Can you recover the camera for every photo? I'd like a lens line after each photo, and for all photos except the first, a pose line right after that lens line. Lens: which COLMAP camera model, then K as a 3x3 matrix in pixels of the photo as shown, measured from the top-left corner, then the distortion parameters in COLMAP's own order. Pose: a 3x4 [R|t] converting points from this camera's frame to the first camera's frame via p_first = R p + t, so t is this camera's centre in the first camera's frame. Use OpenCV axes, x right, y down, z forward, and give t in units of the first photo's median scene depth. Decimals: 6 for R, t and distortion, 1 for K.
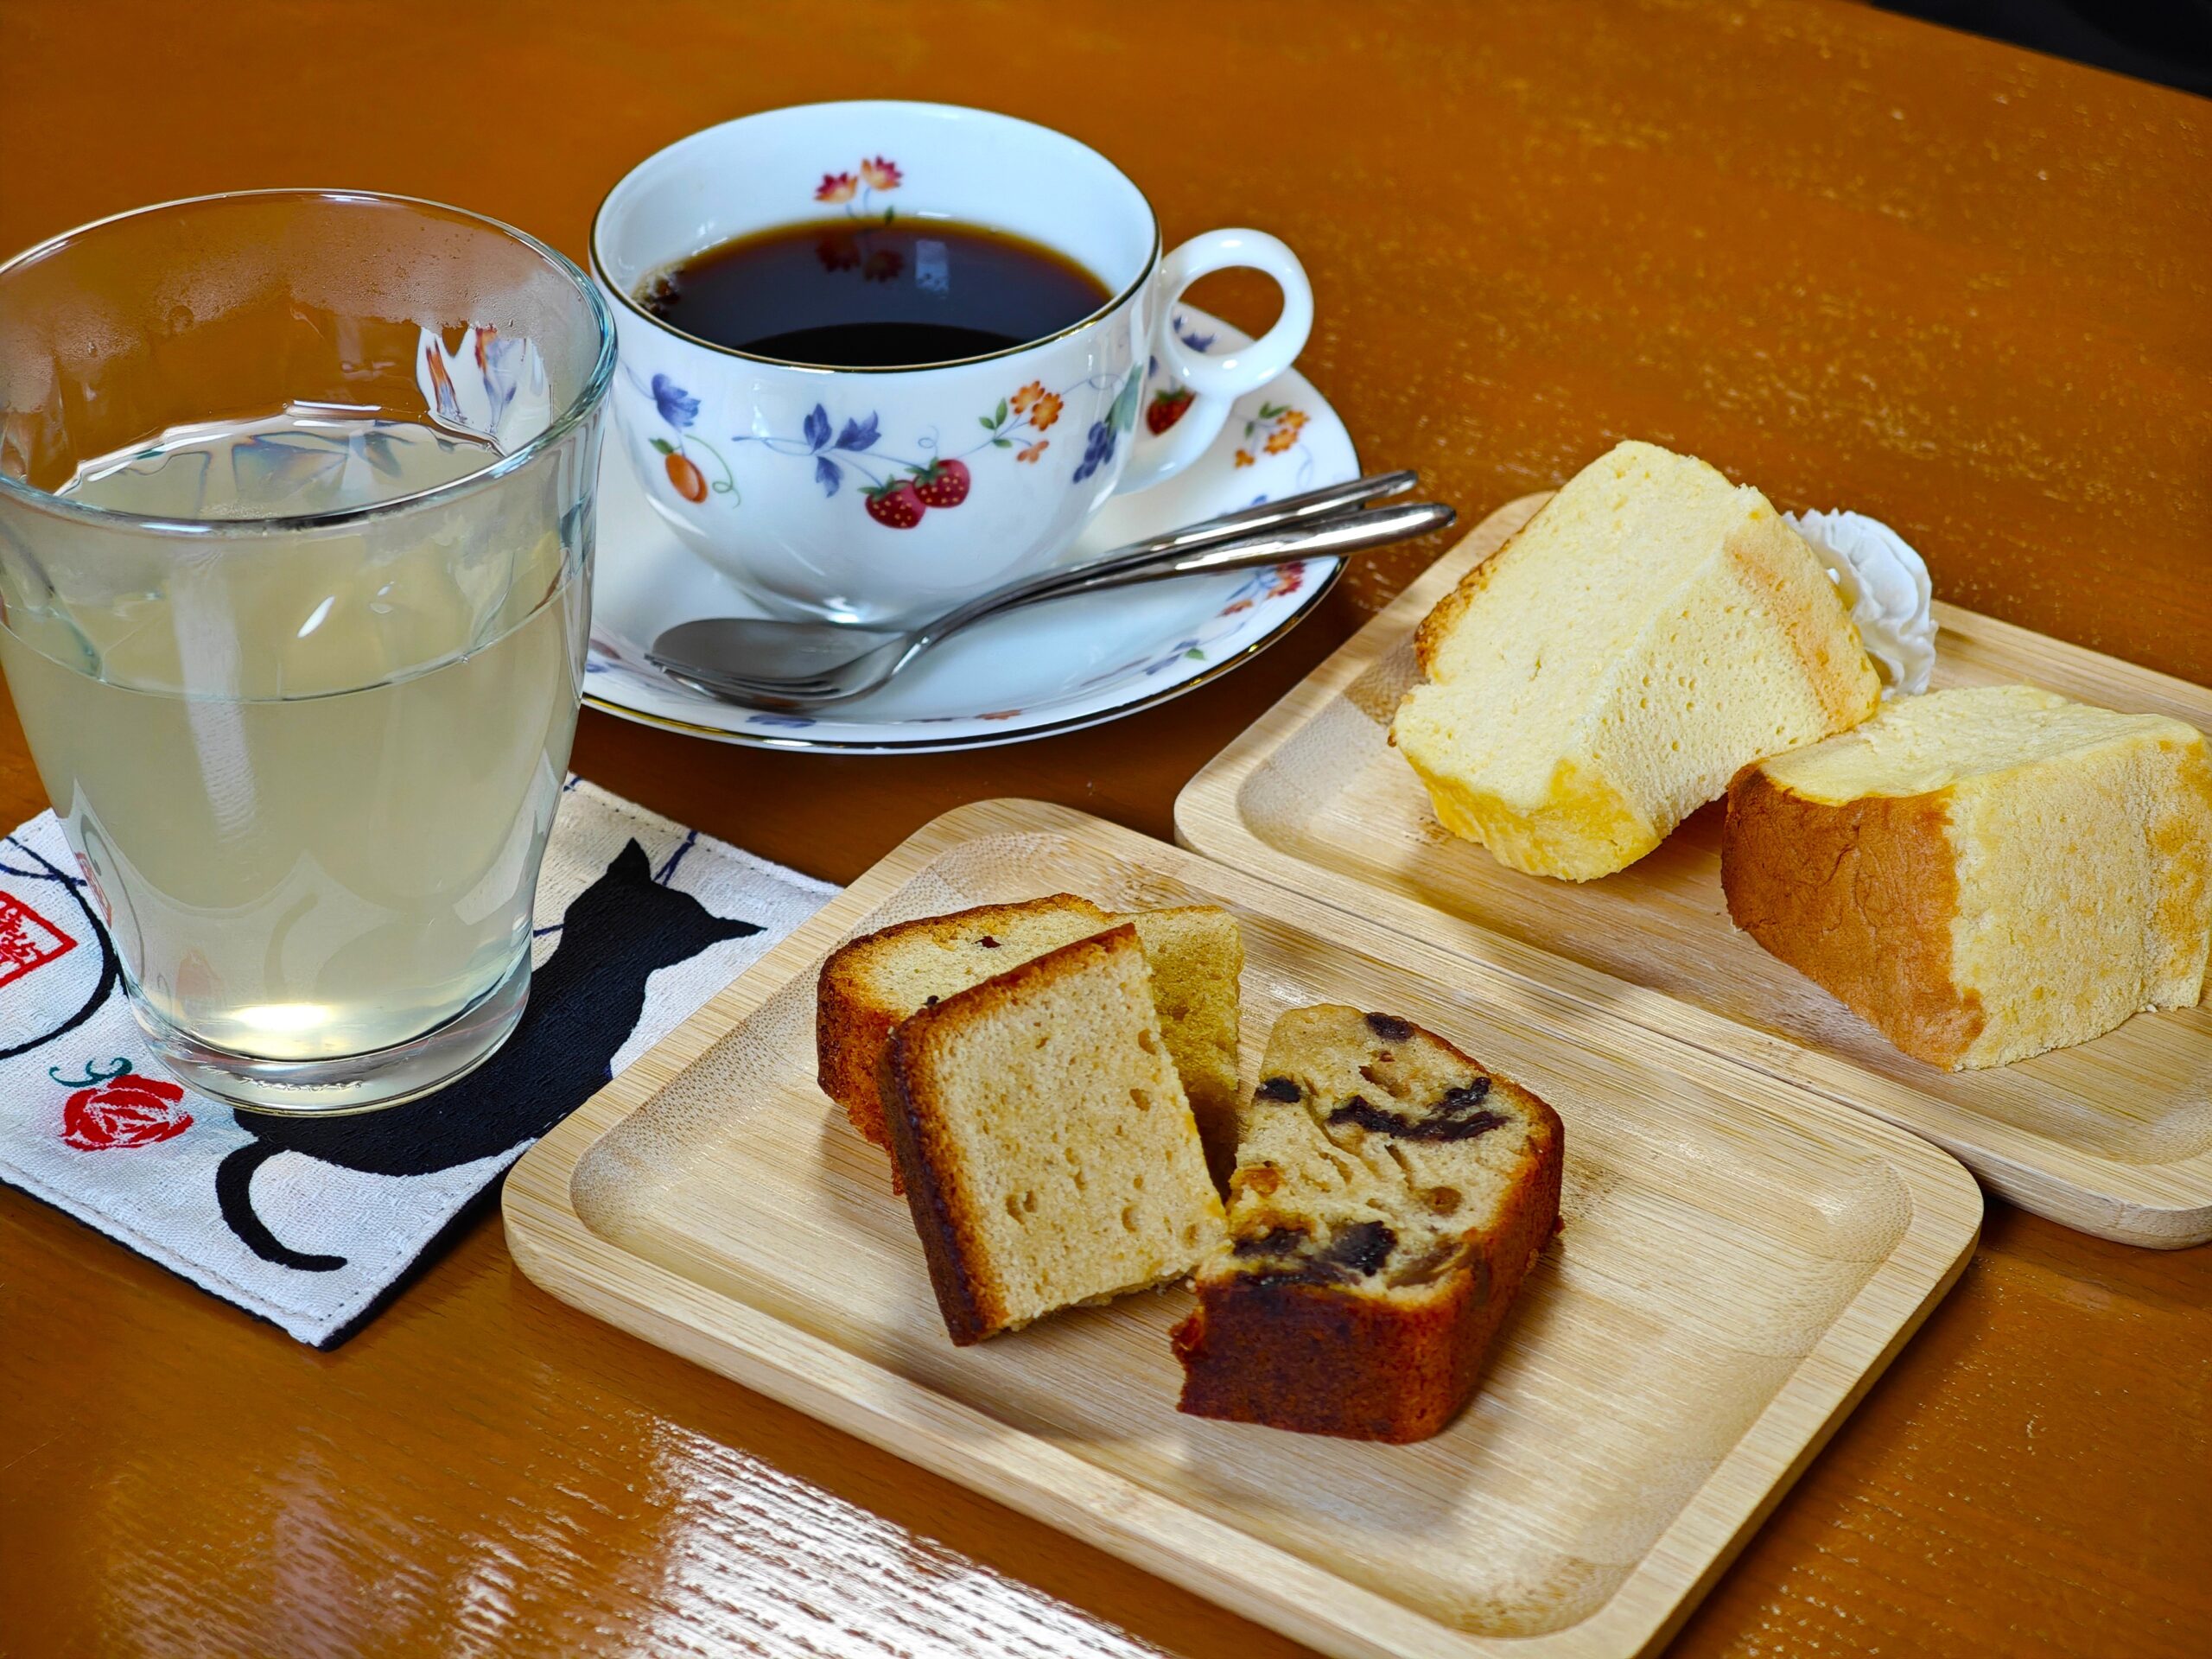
lens RADIAL K [[4912.2, 0, 1104.7], [0, 4912.2, 823.4], [0, 0, 1]] dist [0.161644, 0.000000]
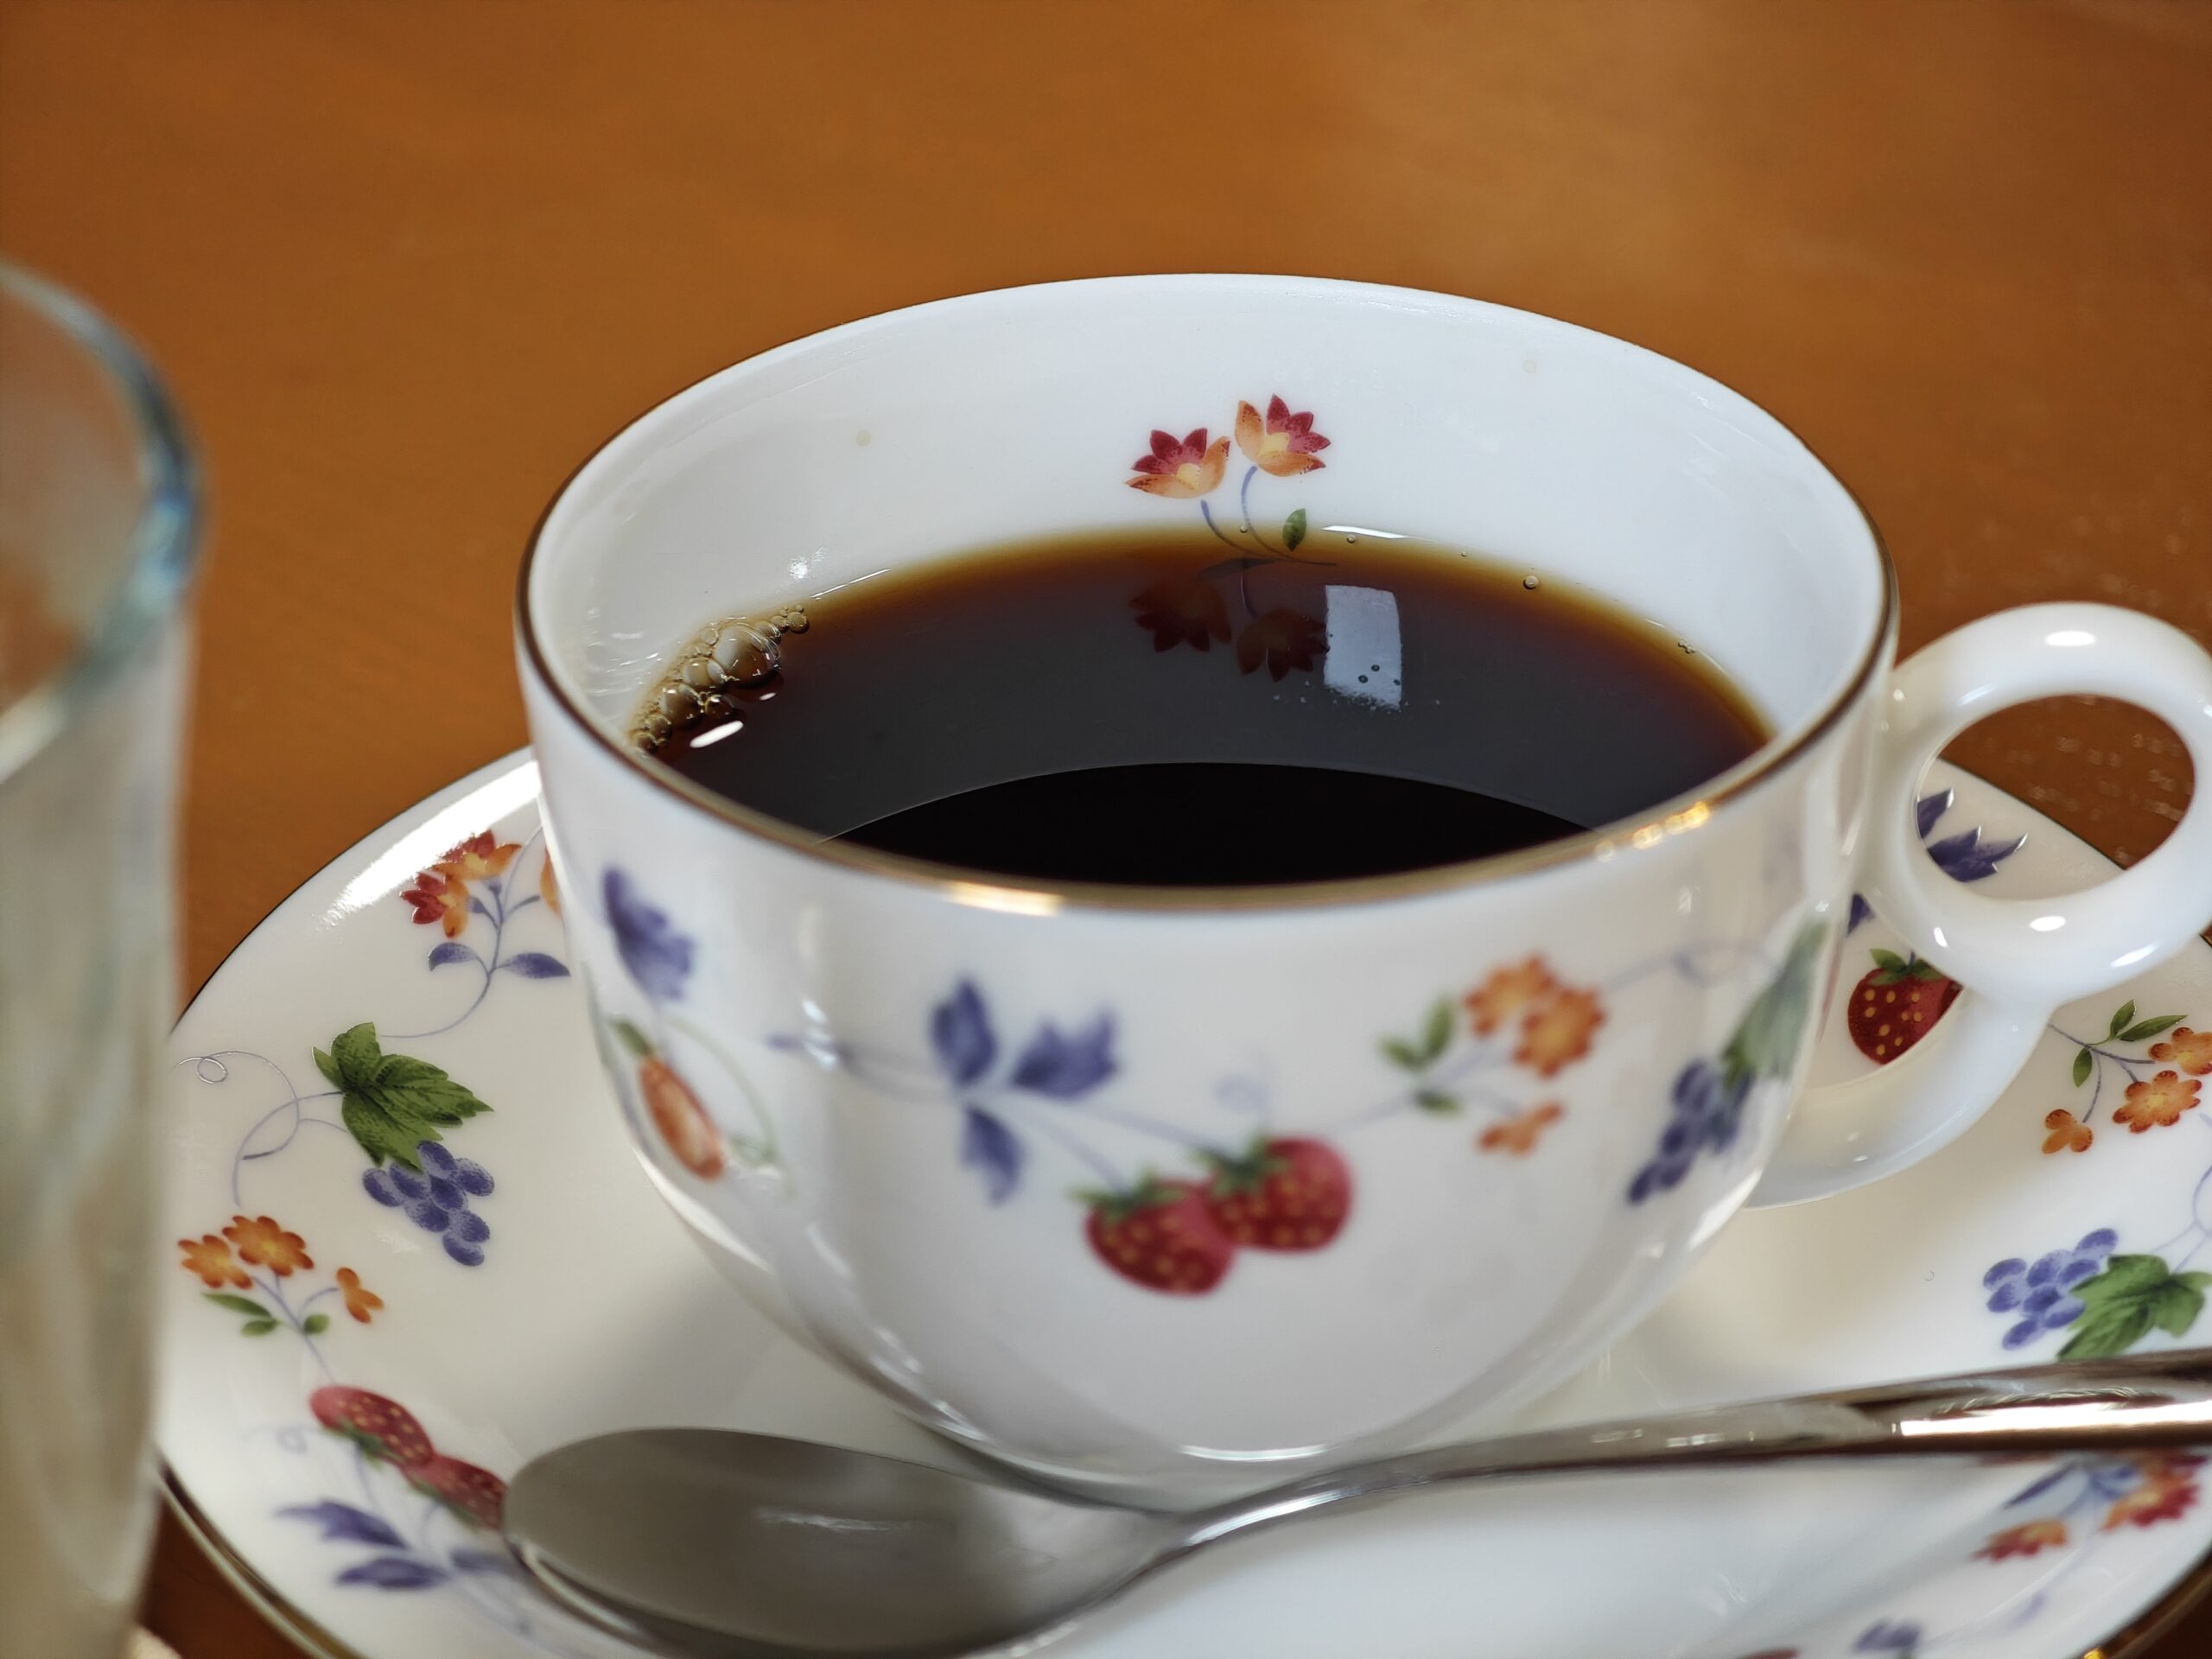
lens RADIAL K [[4912.2, 0, 1117.5], [0, 4912.2, 946.6], [0, 0, 1]] dist [0.161644, 0.000000]
pose [[0.984942, 0.073302, -0.156575, 0.014143], [-0.081714, 0.995501, -0.047971, -0.068858], [0.152354, 0.060043, 0.986500, 0.609116]]
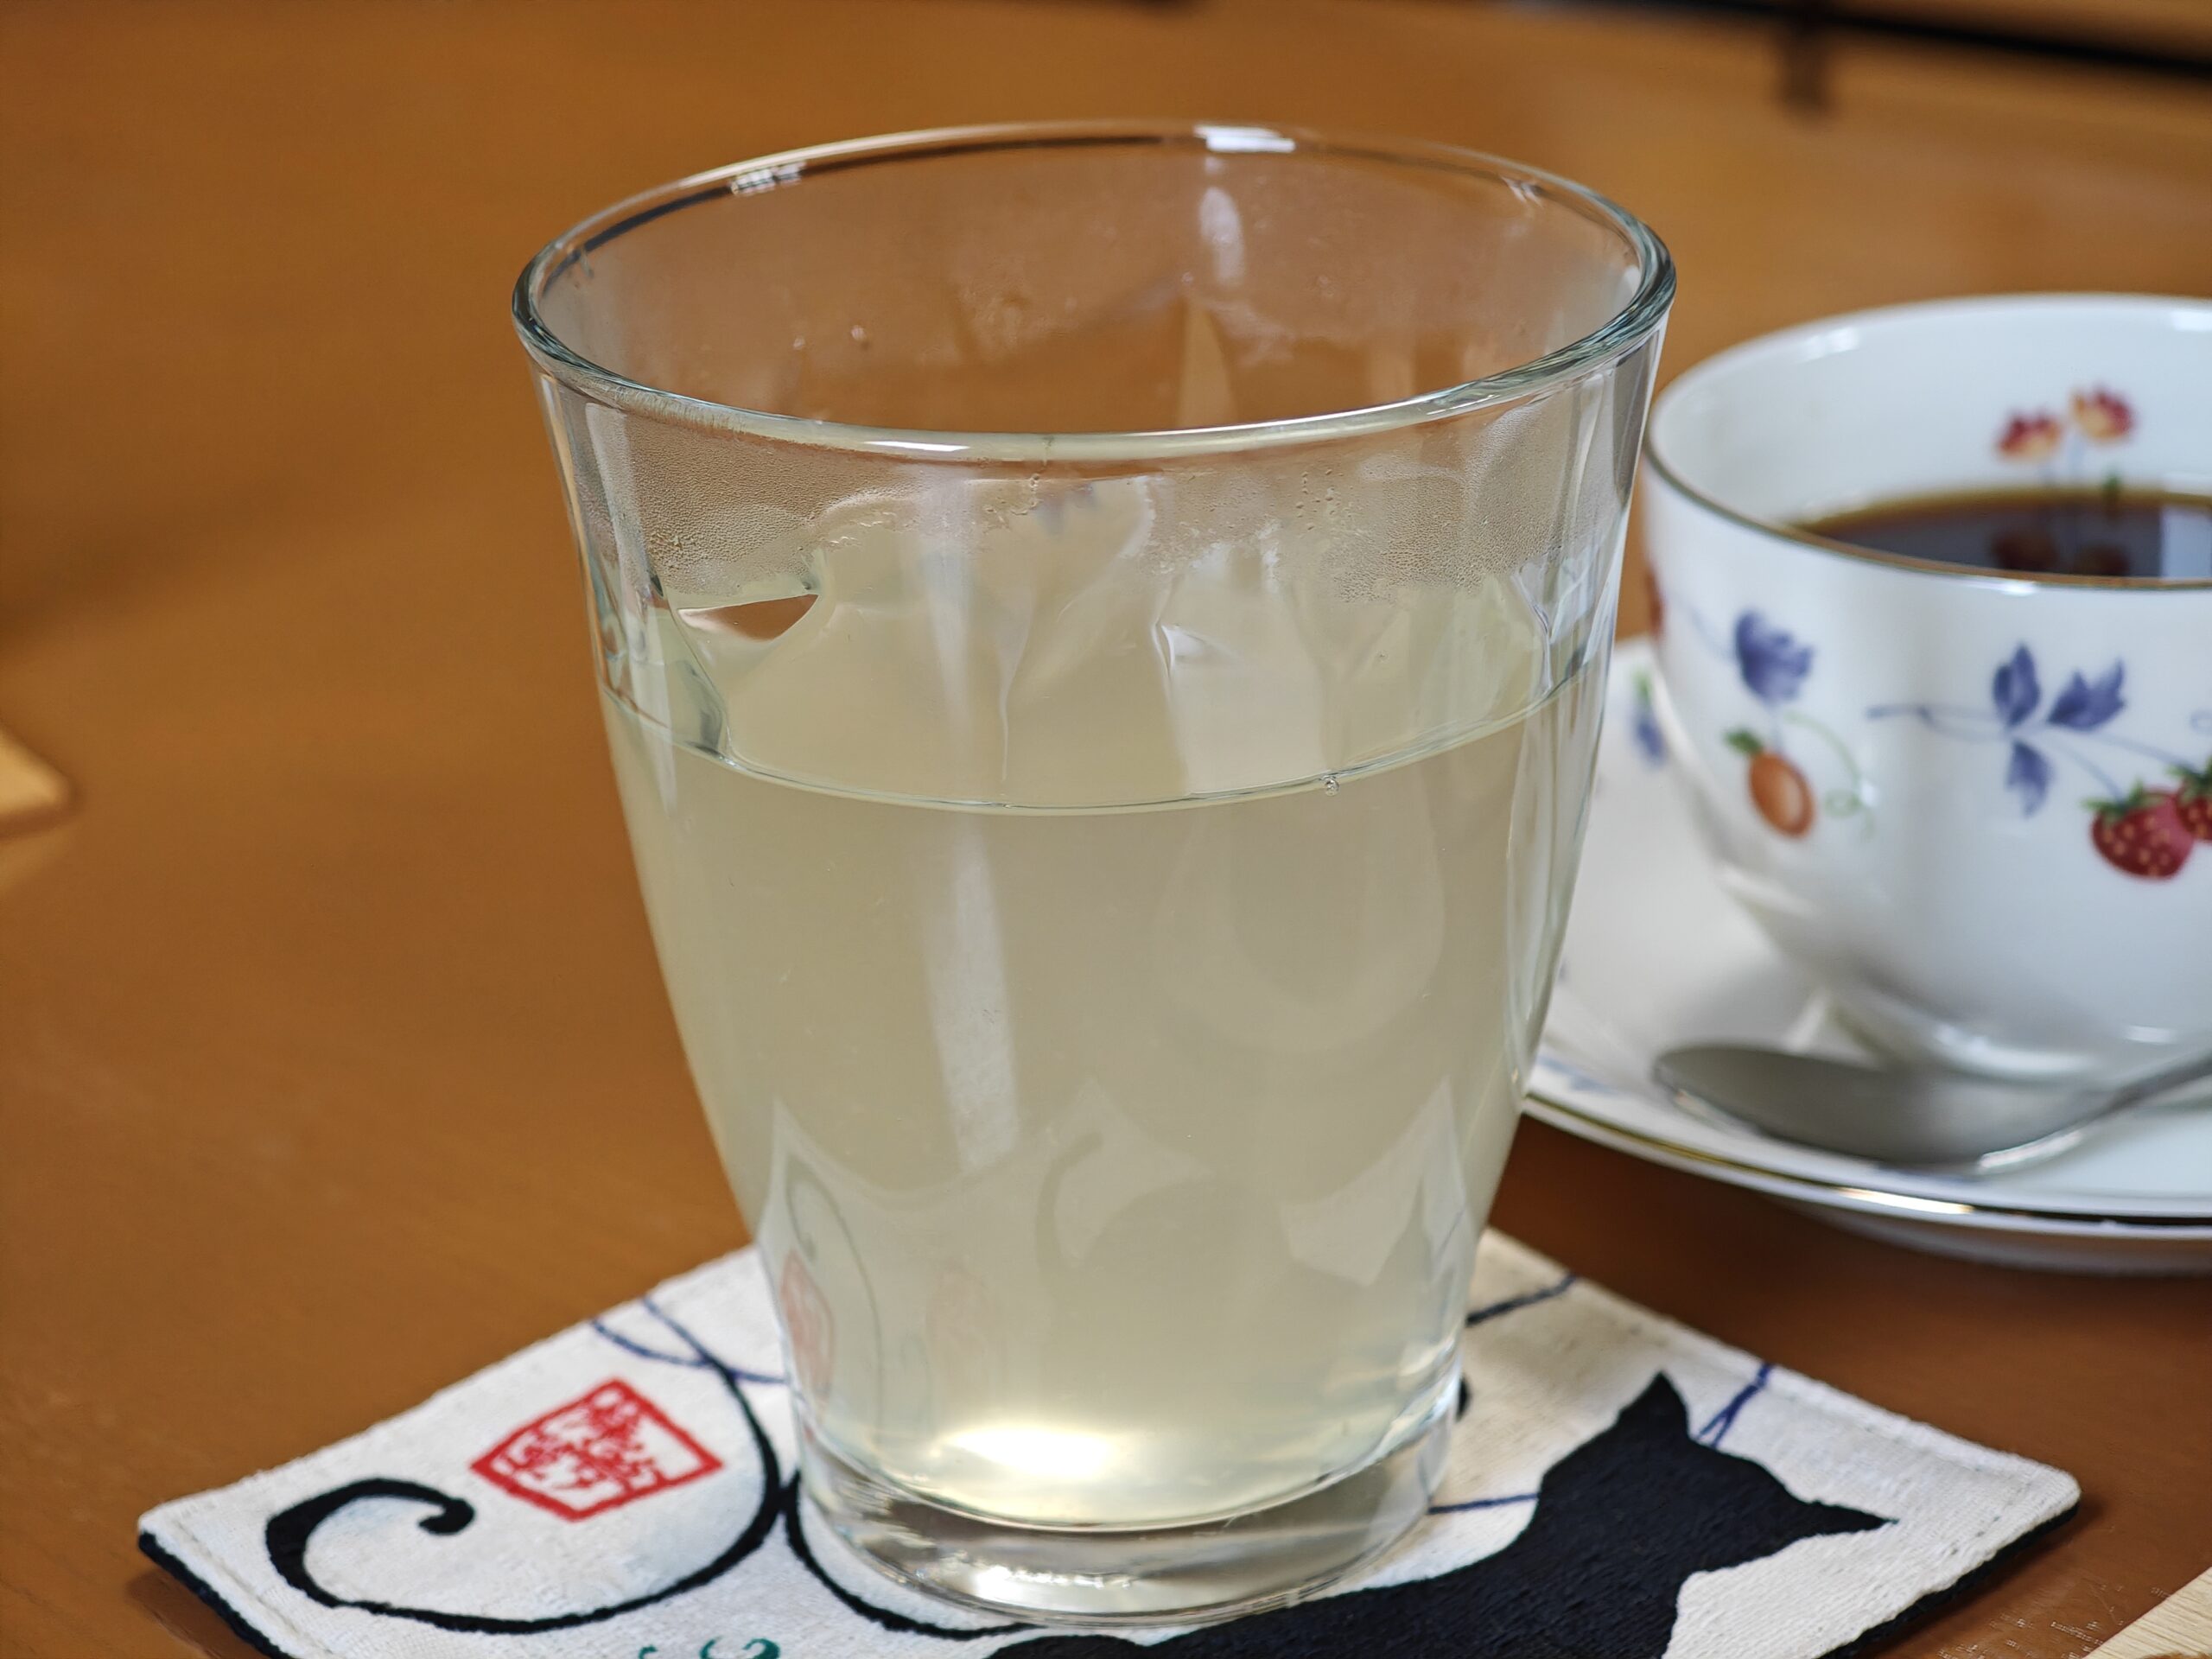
lens RADIAL K [[4912.2, 0, 1108.9], [0, 4912.2, 834.9], [0, 0, 1]] dist [0.161644, 0.000000]
pose [[0.980165, 0.037953, -0.194517, -0.048624], [-0.078871, 0.975120, -0.207171, 0.067331], [0.181815, 0.218403, 0.958772, 0.411503]]
